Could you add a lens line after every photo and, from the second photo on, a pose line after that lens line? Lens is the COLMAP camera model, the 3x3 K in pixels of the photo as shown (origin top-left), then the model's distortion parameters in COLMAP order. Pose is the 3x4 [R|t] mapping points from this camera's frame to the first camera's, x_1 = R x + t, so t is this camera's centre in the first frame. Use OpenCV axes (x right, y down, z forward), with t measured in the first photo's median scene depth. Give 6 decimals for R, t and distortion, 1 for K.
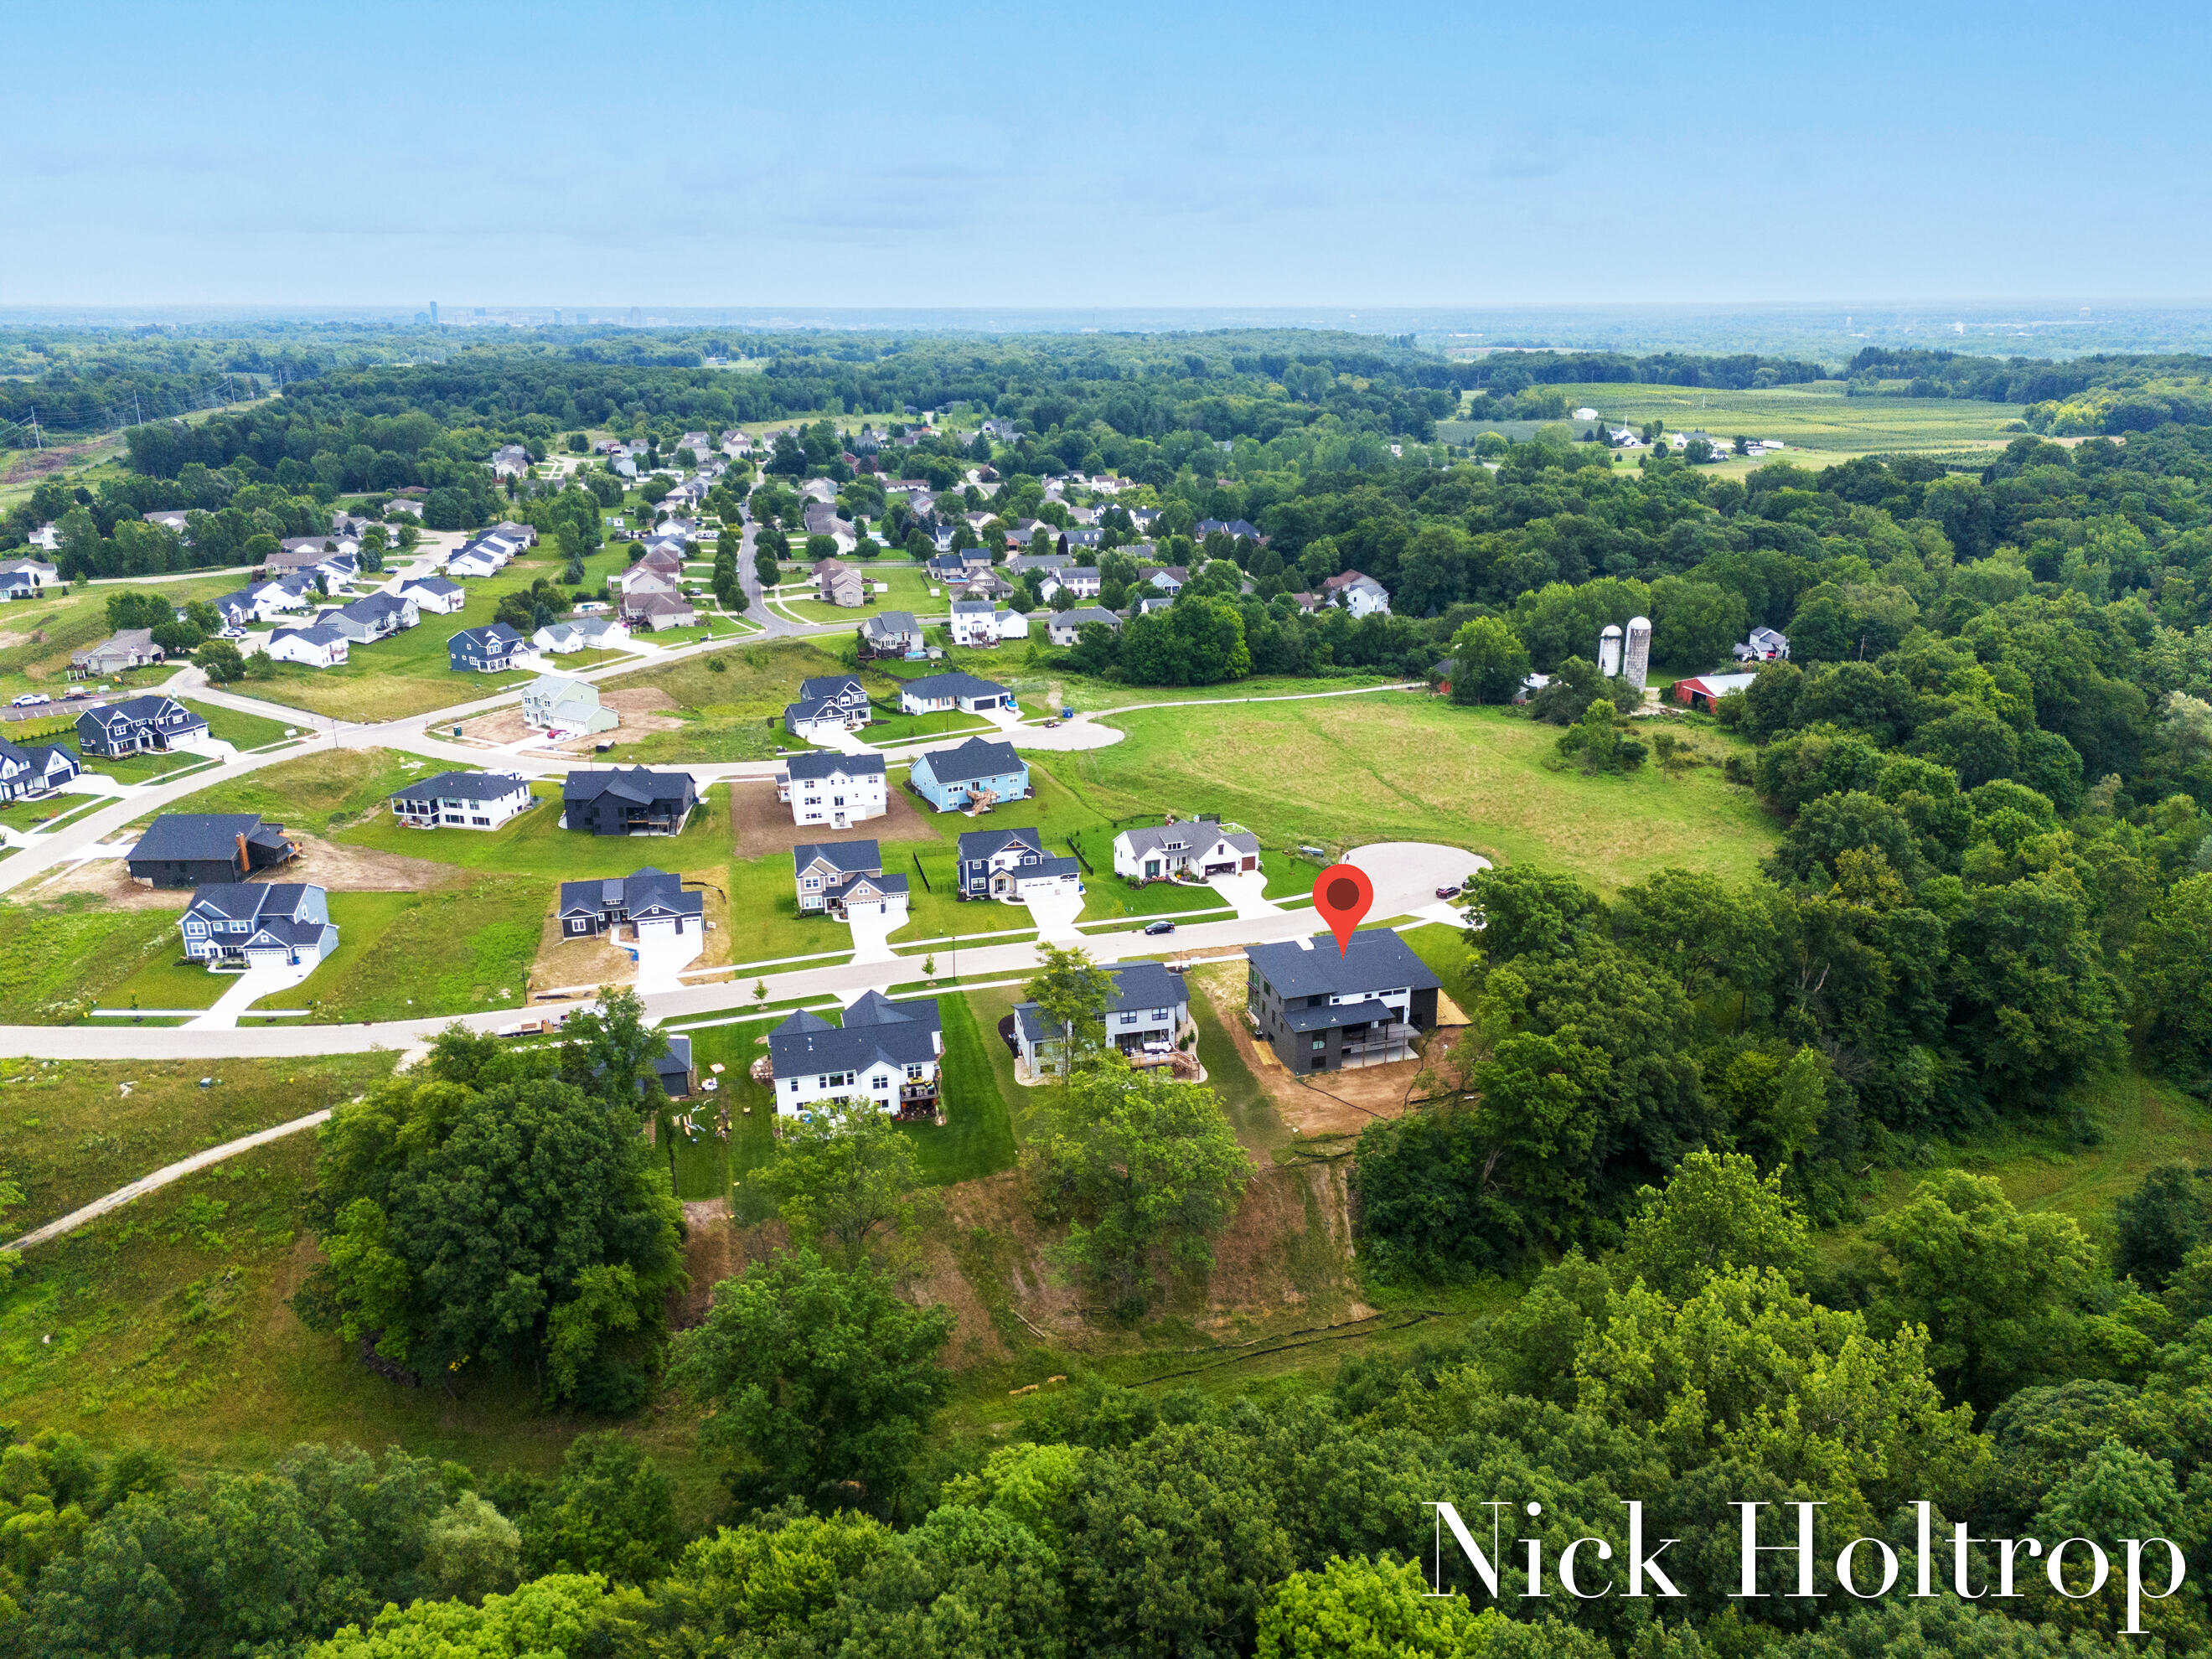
lens RADIAL K [[1565.4, 0, 1075.9], [0, 1565.4, 788.9], [0, 0, 1]] dist [0.083319, -0.070240]
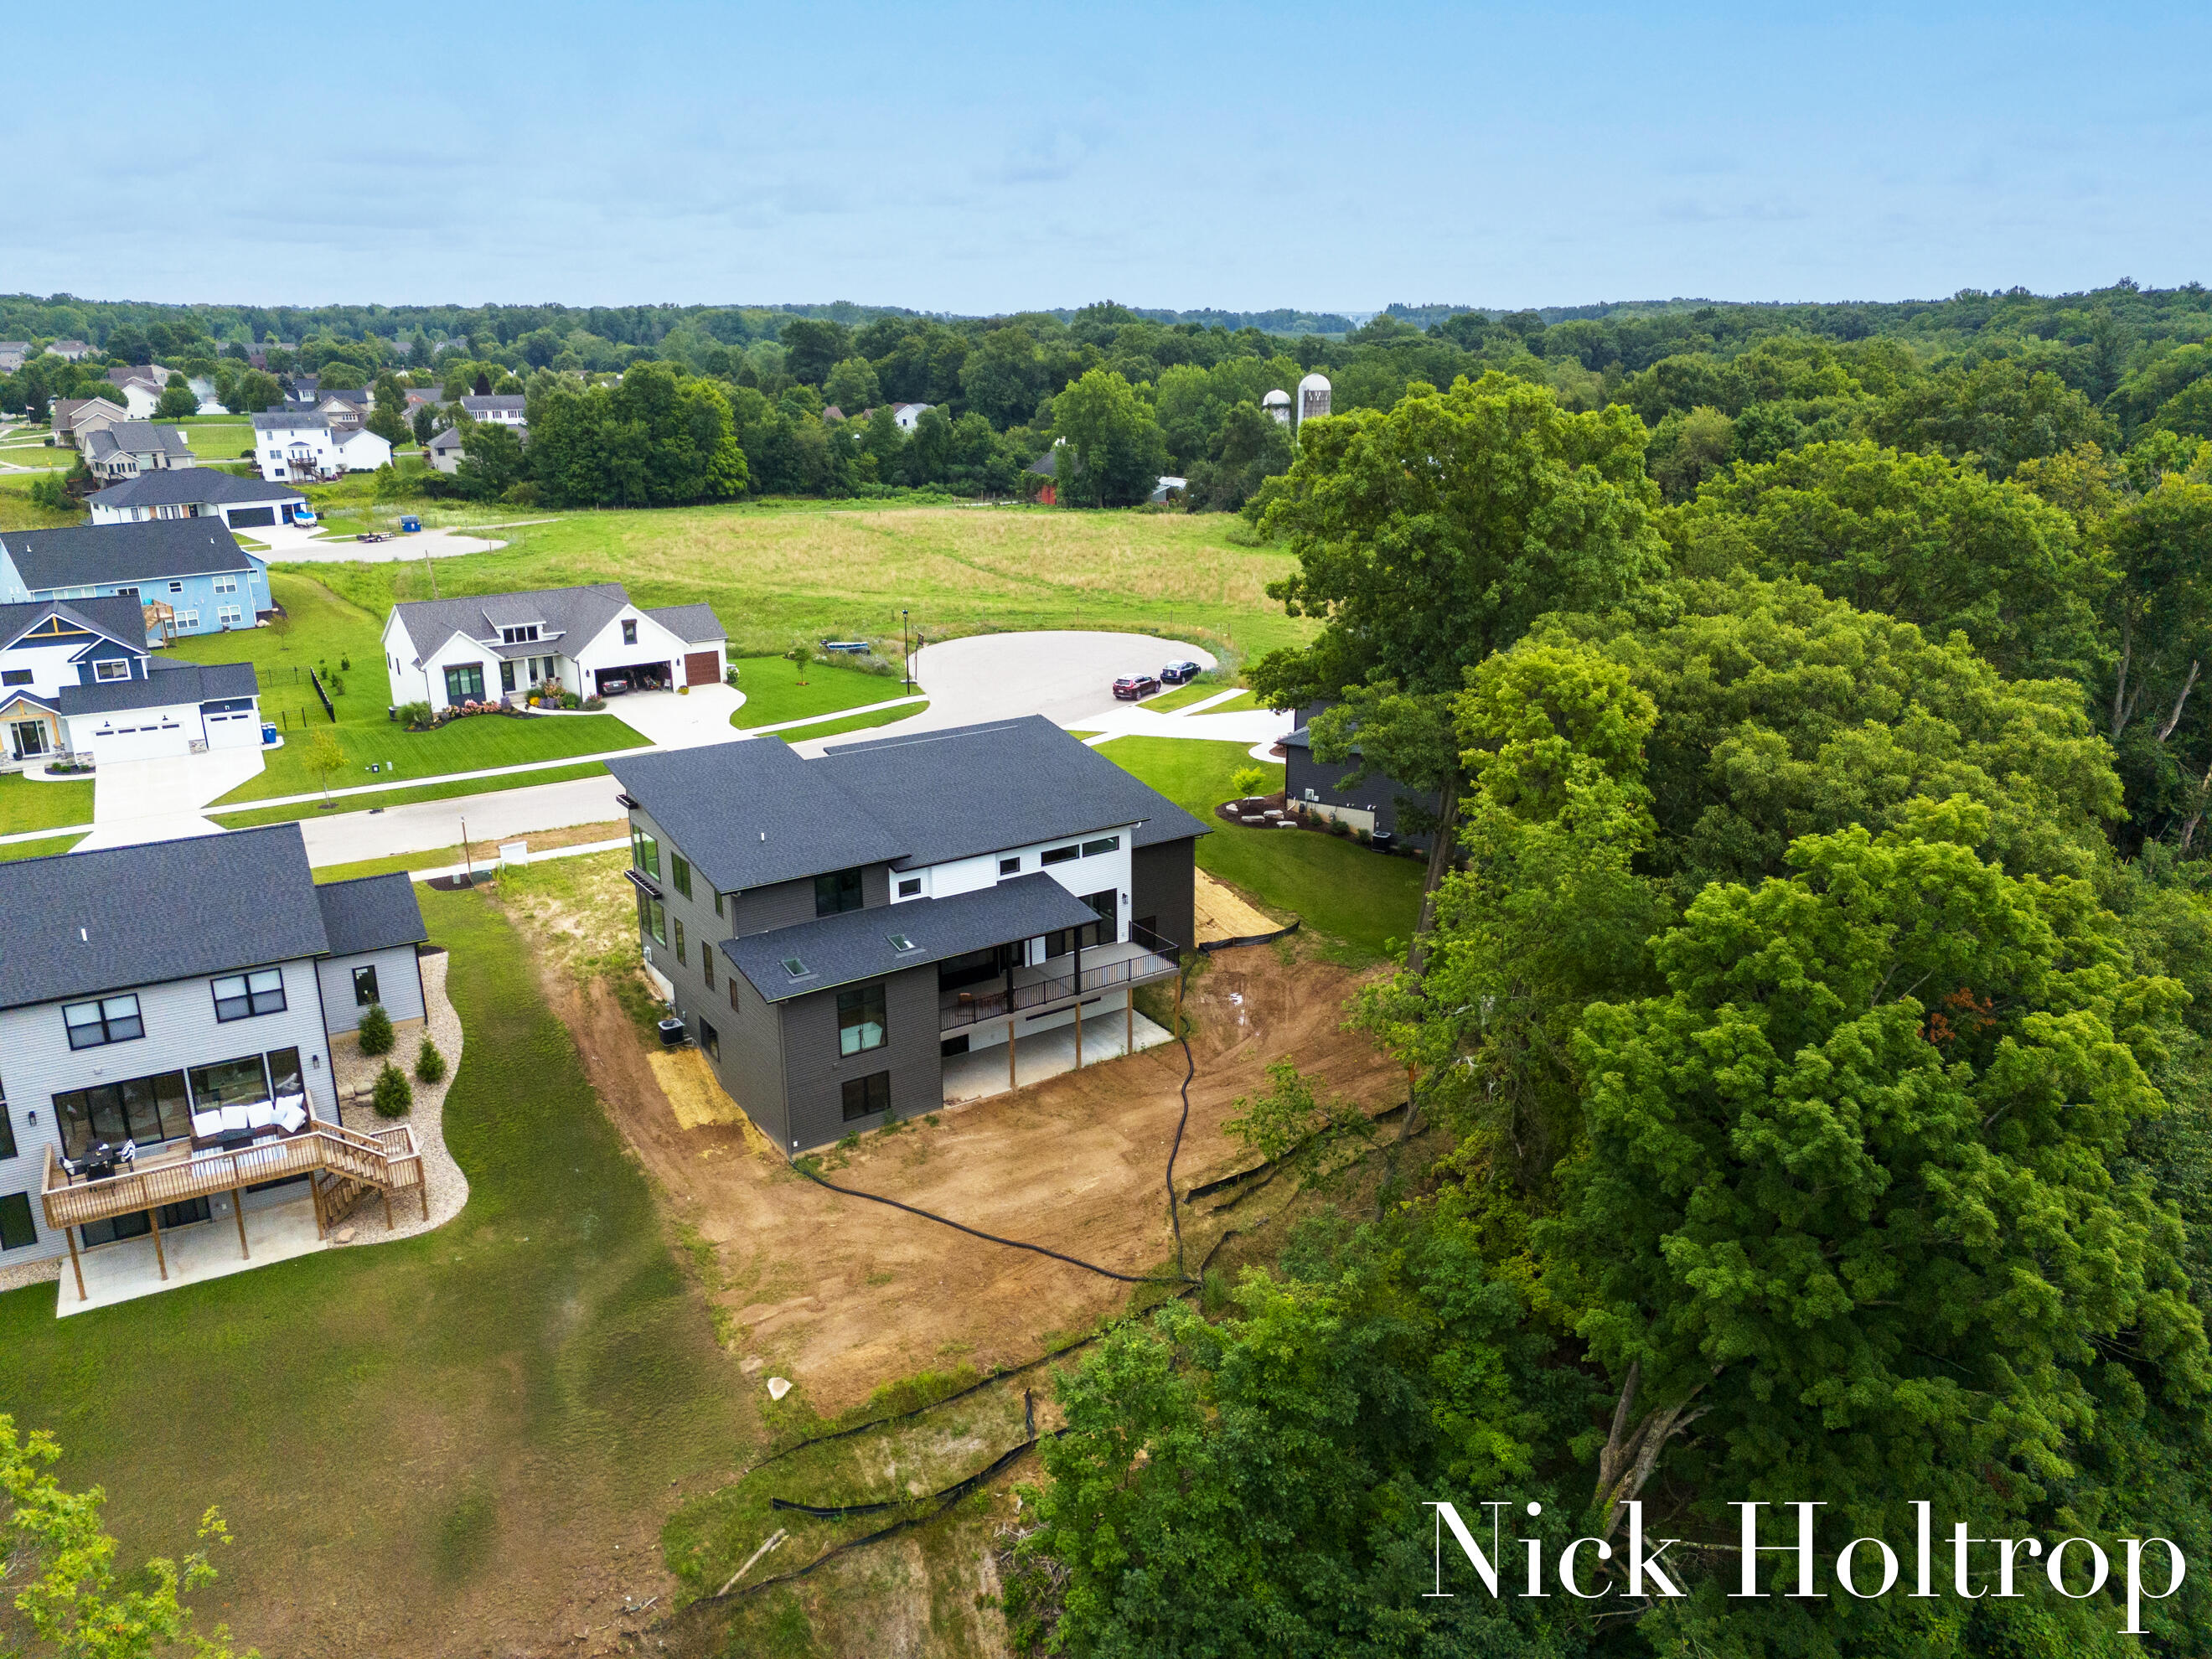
lens RADIAL K [[1622.4, 0, 1106.0], [0, 1622.4, 829.5], [0, 0, 1]] dist [0.077946, -0.083400]
pose [[0.957031, -0.081958, 0.278163, 0.111028], [0.076276, 0.996598, 0.031208, 0.112492], [-0.279774, -0.008650, 0.960027, 0.661959]]
